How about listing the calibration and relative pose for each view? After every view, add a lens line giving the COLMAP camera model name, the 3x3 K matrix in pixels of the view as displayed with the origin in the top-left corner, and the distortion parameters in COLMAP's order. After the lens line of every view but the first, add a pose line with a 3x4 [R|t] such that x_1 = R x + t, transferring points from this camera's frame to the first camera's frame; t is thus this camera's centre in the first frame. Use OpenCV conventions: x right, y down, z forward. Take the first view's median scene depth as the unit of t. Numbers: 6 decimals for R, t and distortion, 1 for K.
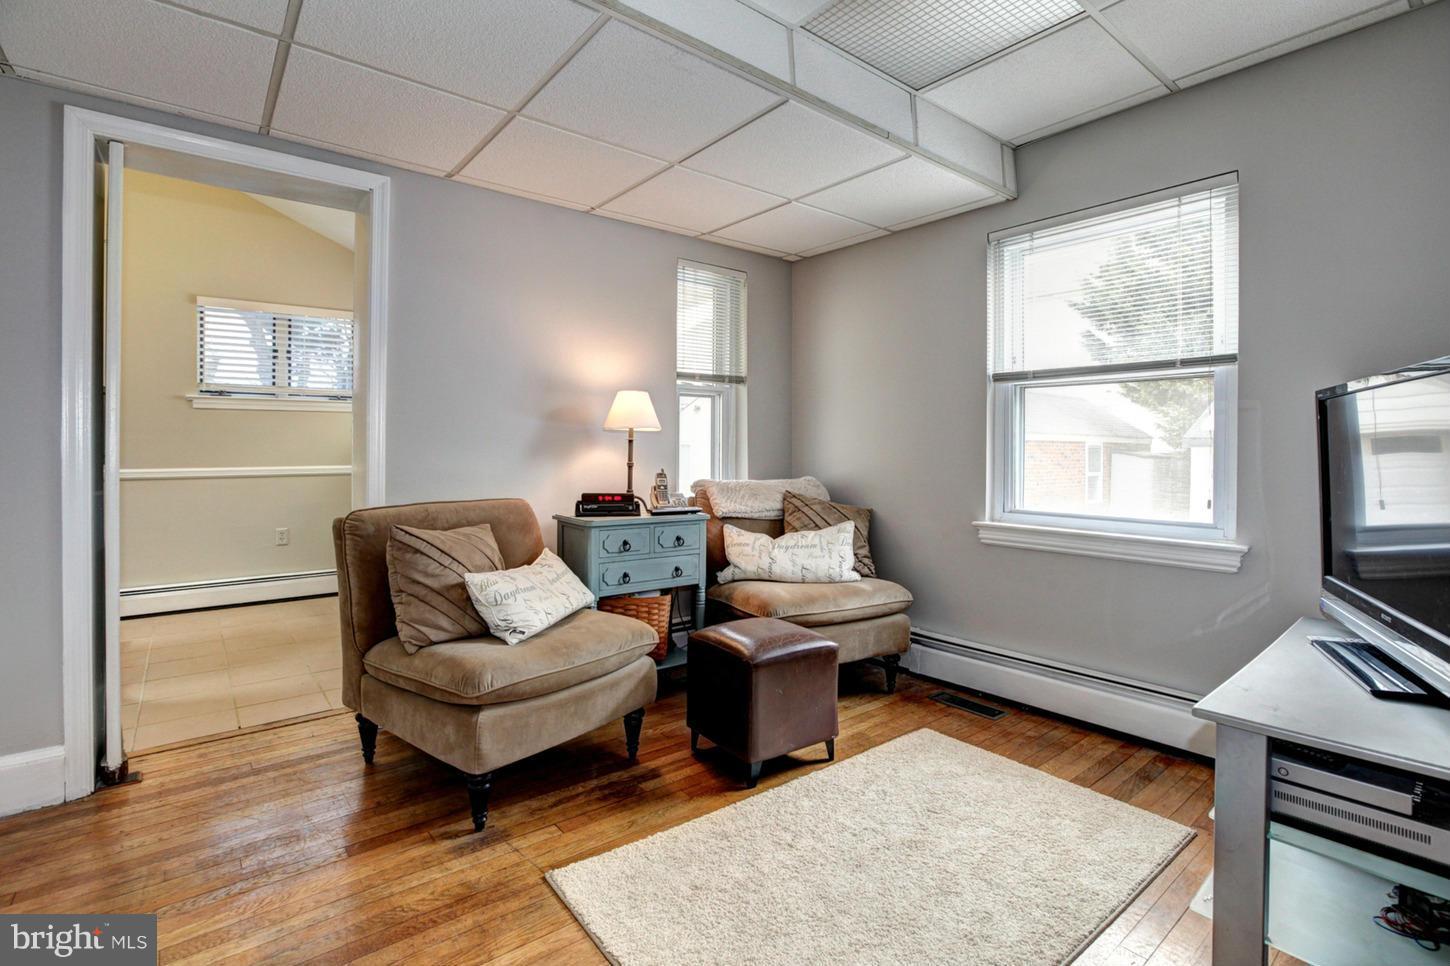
lens RADIAL K [[685.1, 0, 733.1], [0, 685.1, 453.0], [0, 0, 1]] dist [-0.001694, -0.000101]
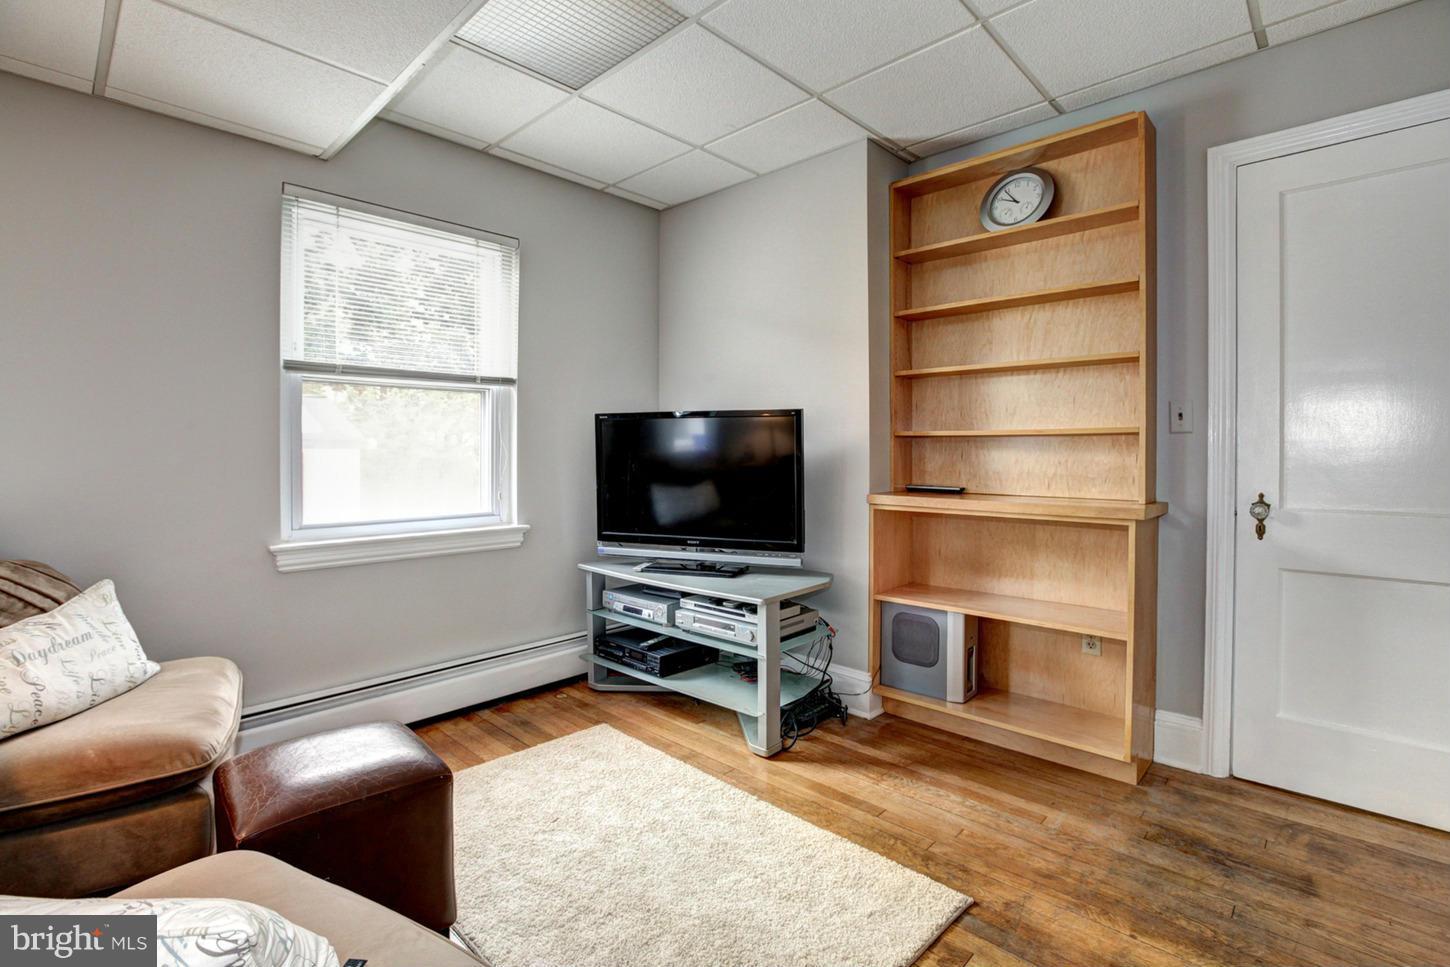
lens RADIAL K [[685.1, 0, 733.1], [0, 685.1, 453.5], [0, 0, 1]] dist [-0.001694, -0.000101]
pose [[-0.105754, -0.008541, 0.994356, -0.573937], [0.009075, 0.999913, 0.009554, -0.009453], [-0.994351, 0.010034, -0.105668, 0.681000]]
